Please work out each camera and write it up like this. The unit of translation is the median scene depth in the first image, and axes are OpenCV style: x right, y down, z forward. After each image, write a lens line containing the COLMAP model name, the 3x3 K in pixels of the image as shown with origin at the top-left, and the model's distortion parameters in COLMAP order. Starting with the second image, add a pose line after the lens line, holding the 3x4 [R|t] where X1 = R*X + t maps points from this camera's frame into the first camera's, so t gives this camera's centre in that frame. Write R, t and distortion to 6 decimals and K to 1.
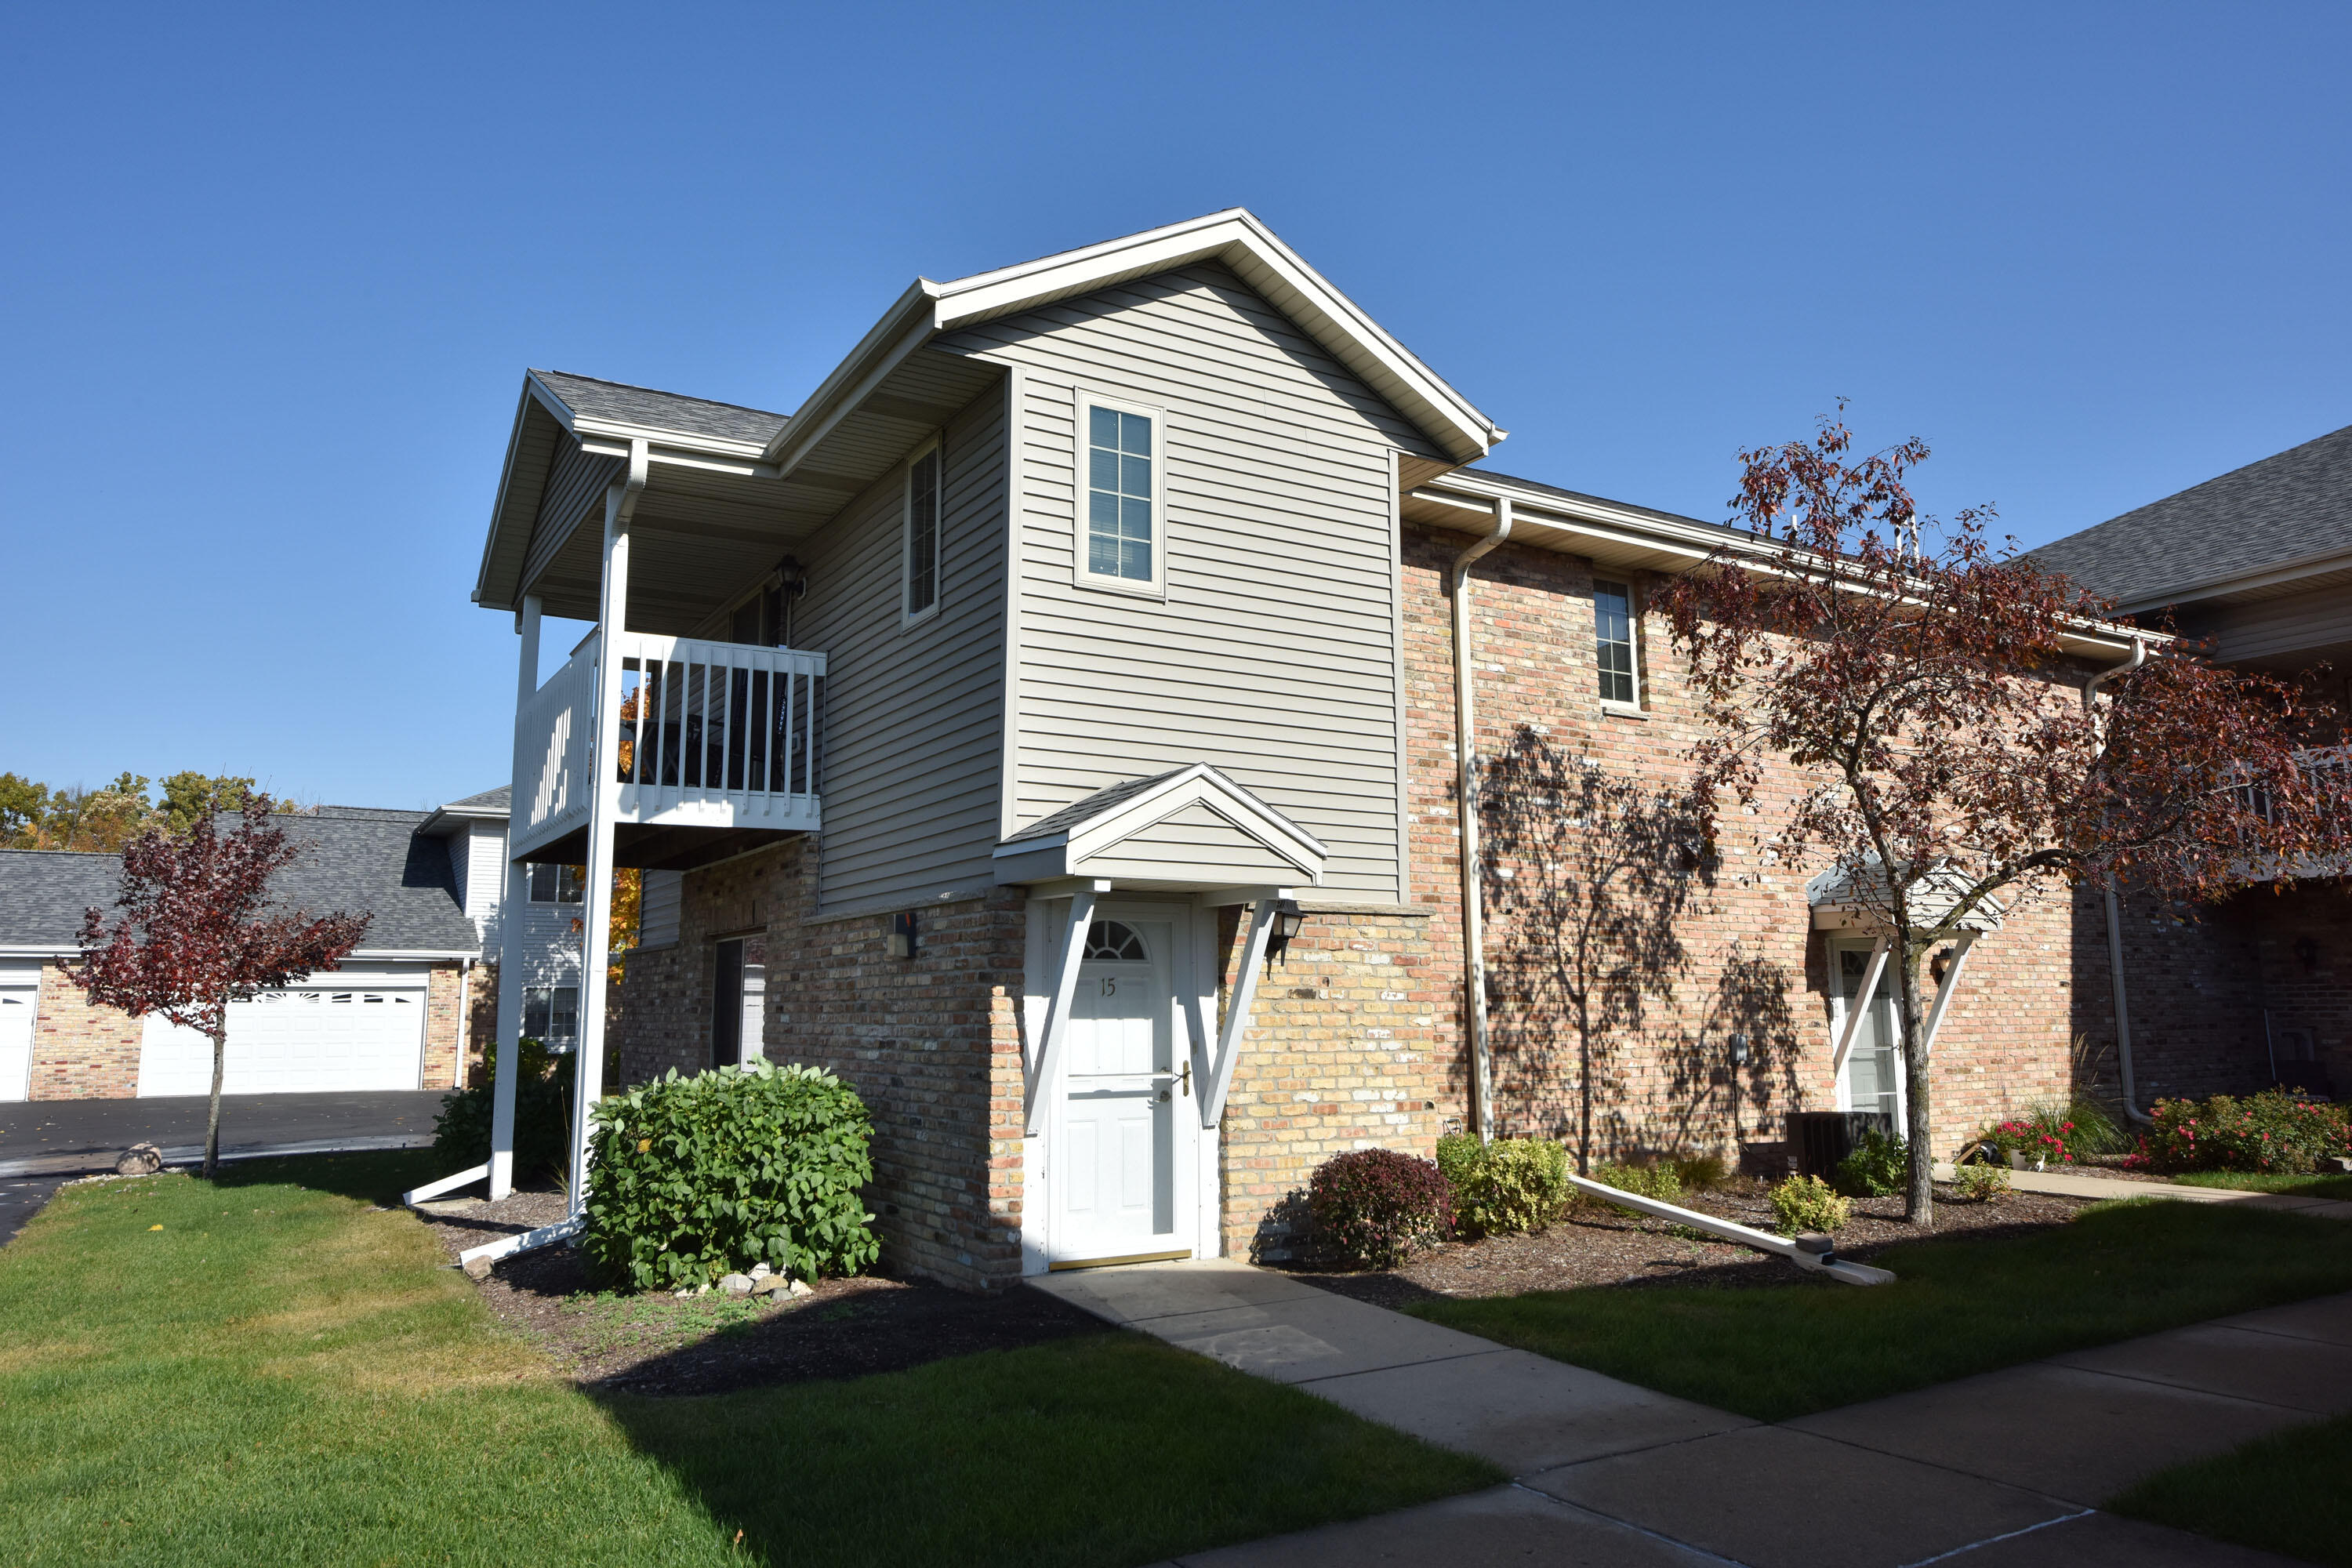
lens RADIAL K [[1564.4, 0, 1174.9], [0, 1564.4, 769.7], [0, 0, 1]] dist [-0.001489, 0.001873]
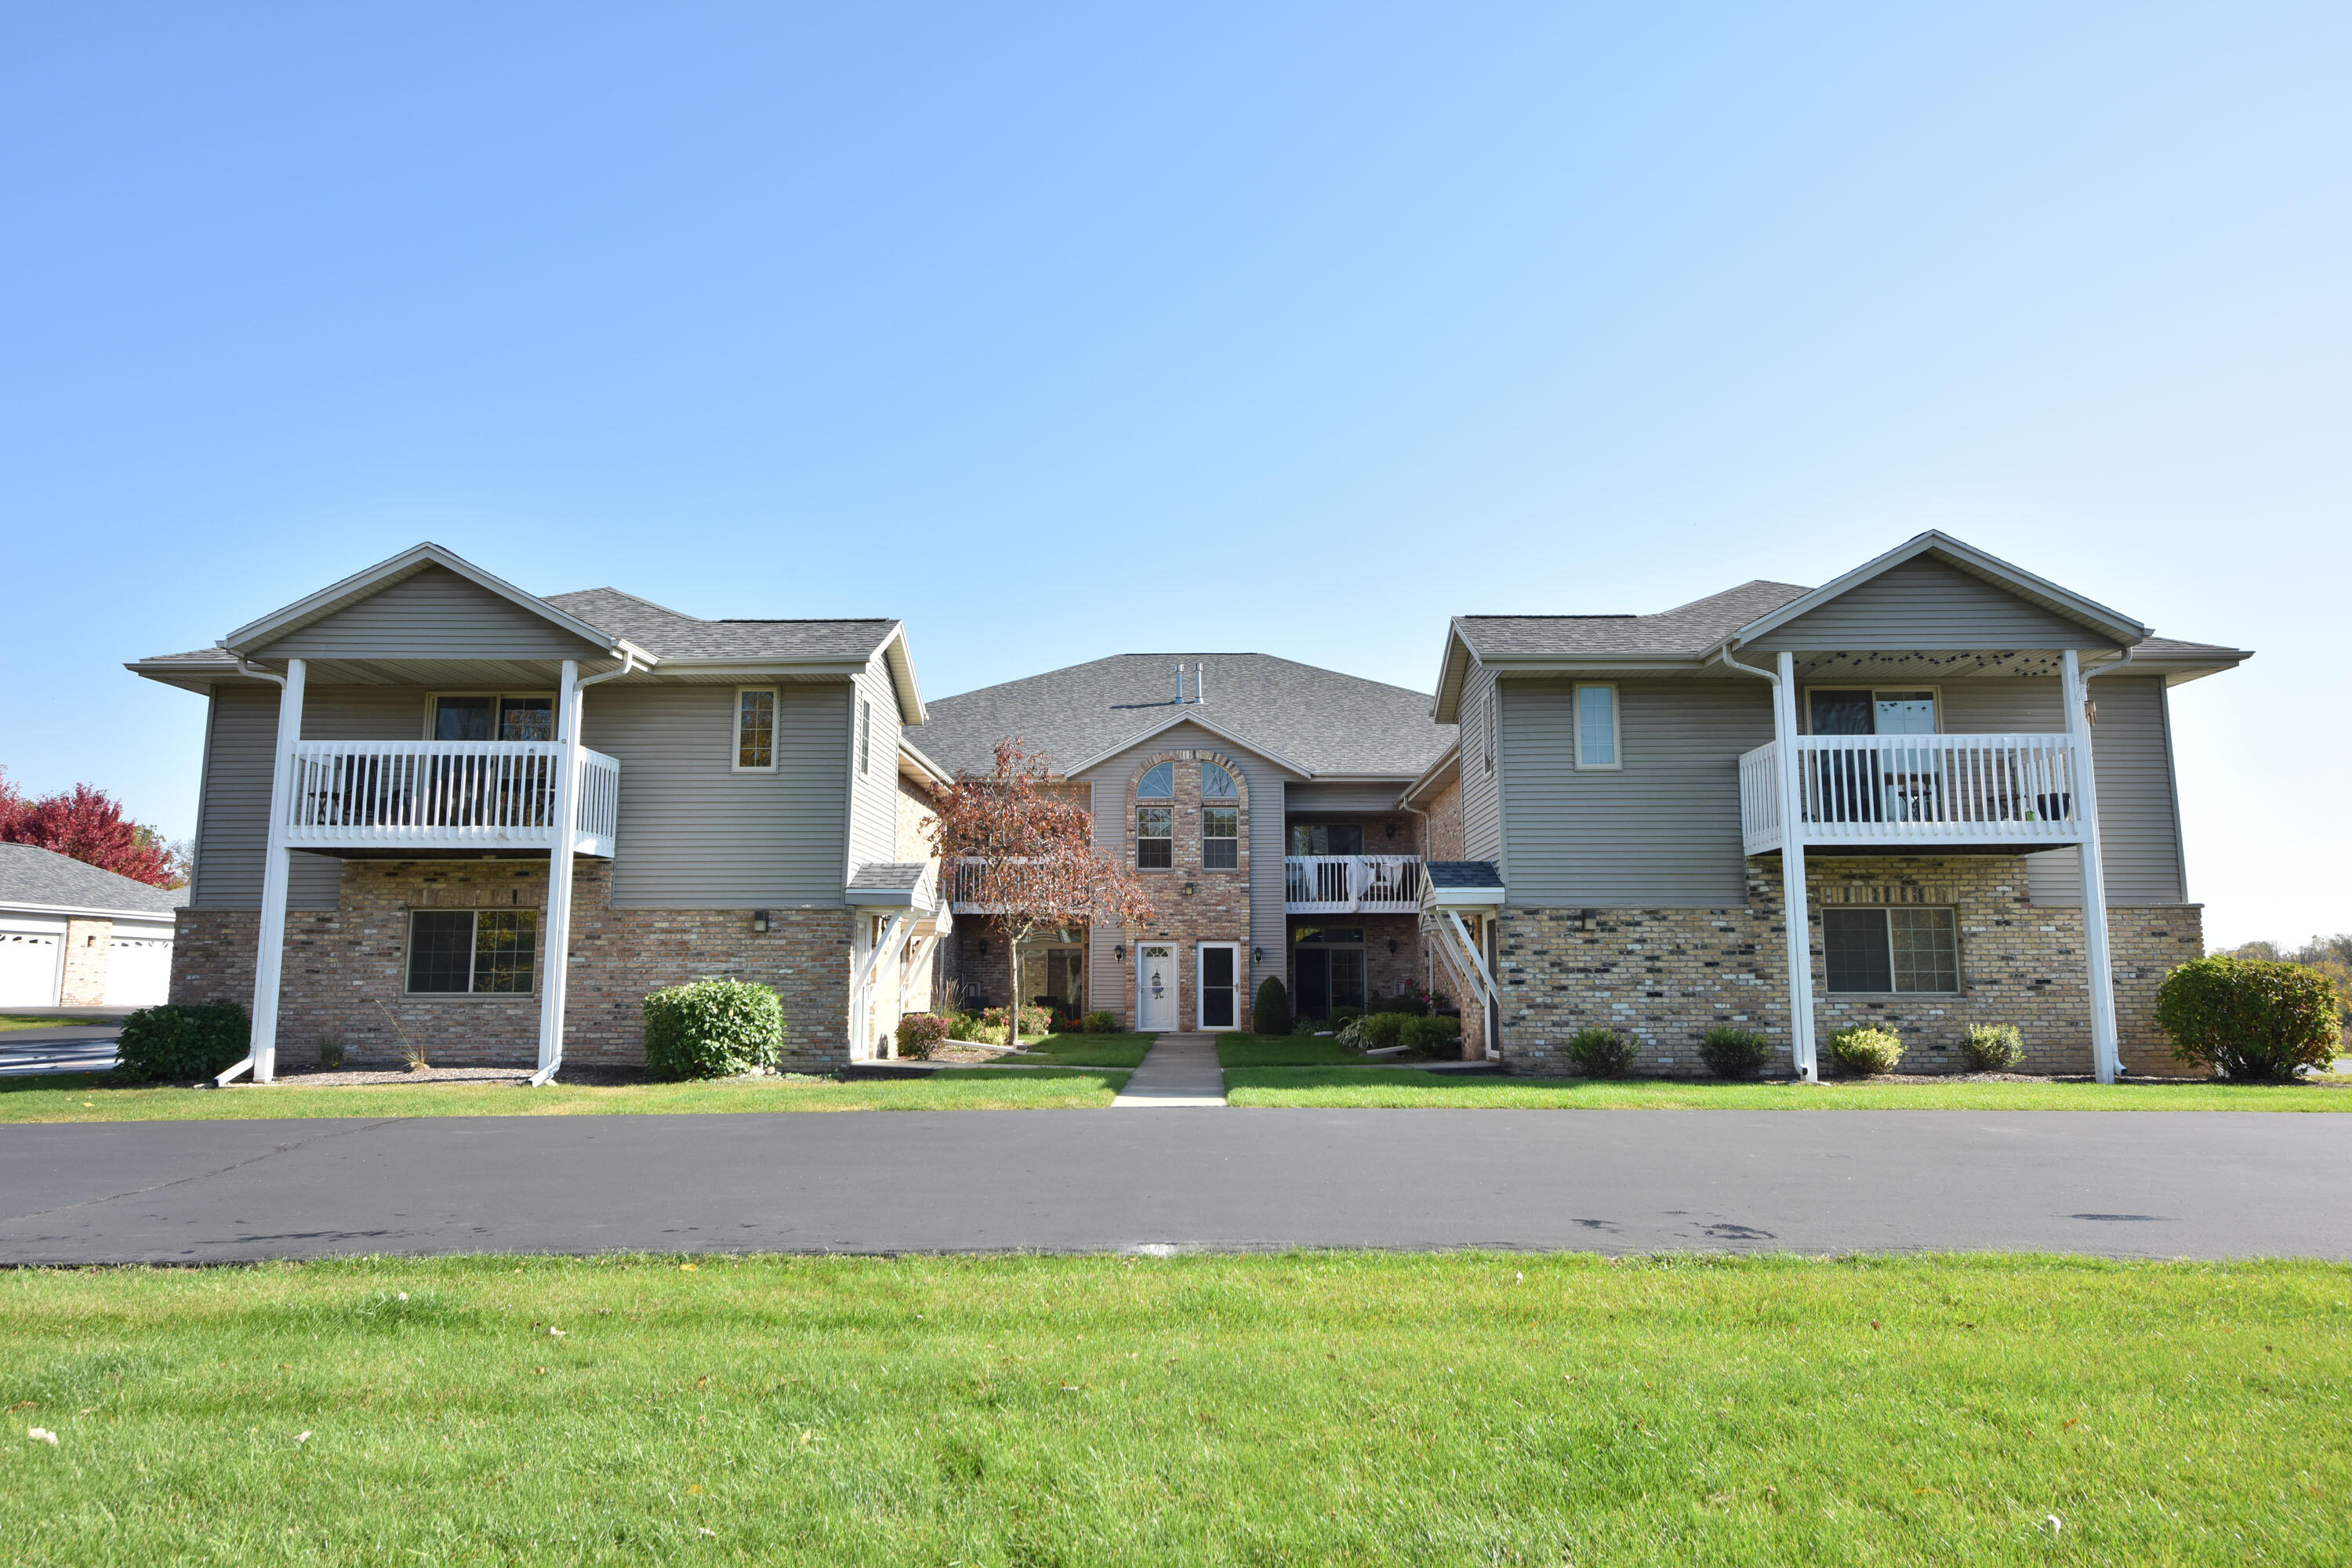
lens RADIAL K [[1480.0, 0, 1176.6], [0, 1480.0, 778.4], [0, 0, 1]] dist [0.011081, 0.002780]
pose [[0.537694, 0.123948, 0.833980, -1.595192], [-0.132021, 0.989311, -0.061916, -0.039548], [-0.832740, -0.076811, 0.548310, -0.595552]]
